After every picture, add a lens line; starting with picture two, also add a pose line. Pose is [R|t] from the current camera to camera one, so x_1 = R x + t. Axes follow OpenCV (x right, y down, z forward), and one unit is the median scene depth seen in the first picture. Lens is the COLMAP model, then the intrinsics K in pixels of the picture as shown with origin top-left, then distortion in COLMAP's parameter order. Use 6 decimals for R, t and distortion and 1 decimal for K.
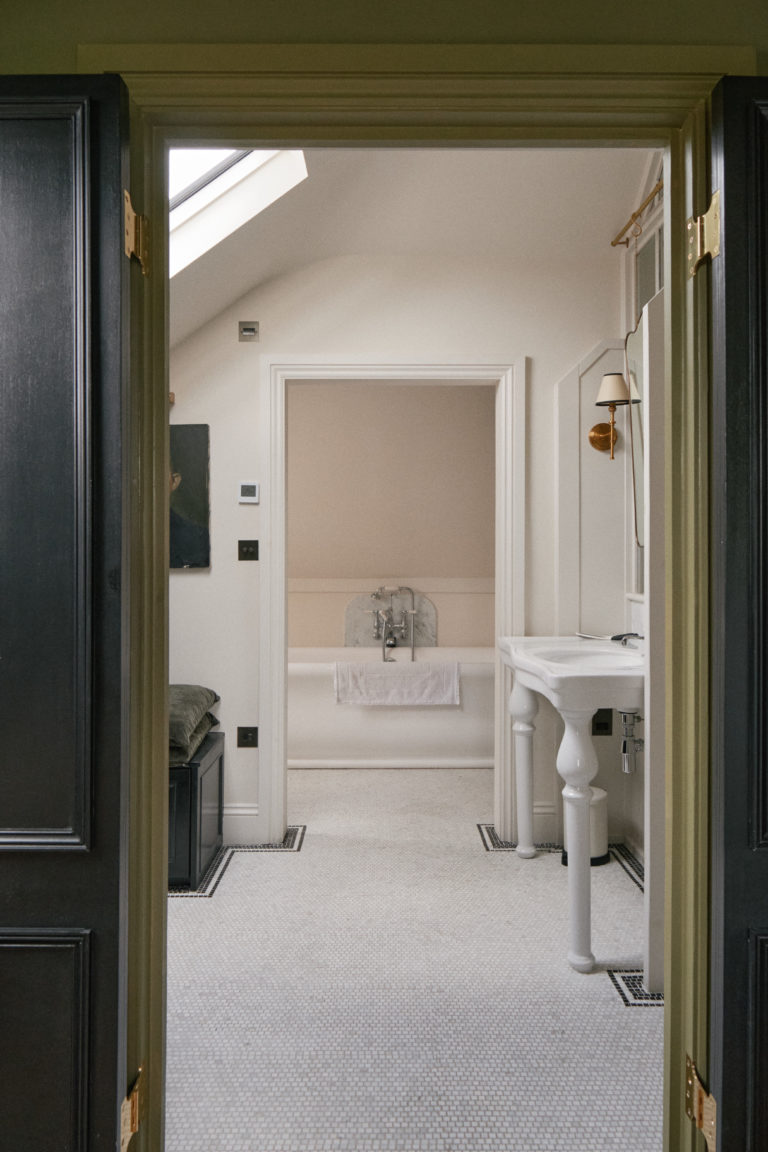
lens RADIAL K [[811.7, 0, 384.0], [0, 811.7, 576.0], [0, 0, 1]] dist [-0.003992, -0.003270]
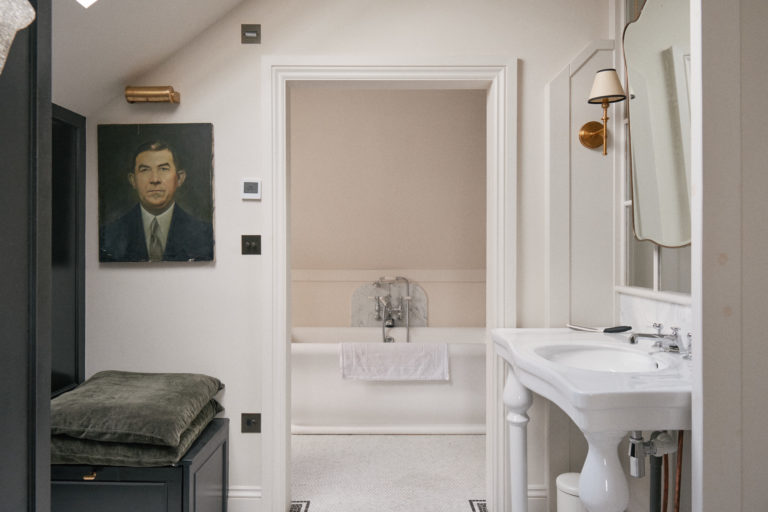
lens RADIAL K [[541.1, 0, 383.7], [0, 541.1, 264.5], [0, 0, 1]] dist [-0.003992, -0.003270]
pose [[0.999974, 0.000273, -0.007149, 0.006229], [-0.000293, 0.999996, -0.002828, -0.003218], [0.007148, 0.002830, 0.999970, 0.231865]]
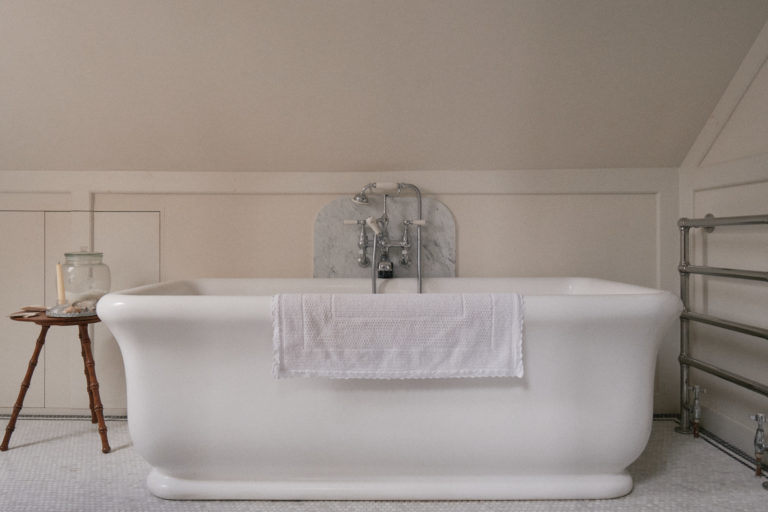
lens RADIAL K [[541.1, 0, 383.7], [0, 541.1, 264.5], [0, 0, 1]] dist [-0.003992, -0.003270]
pose [[0.999972, 0.000078, 0.007455, 0.004496], [-0.000117, 0.999986, 0.005231, 0.086813], [-0.007454, -0.005232, 0.999959, 0.667340]]
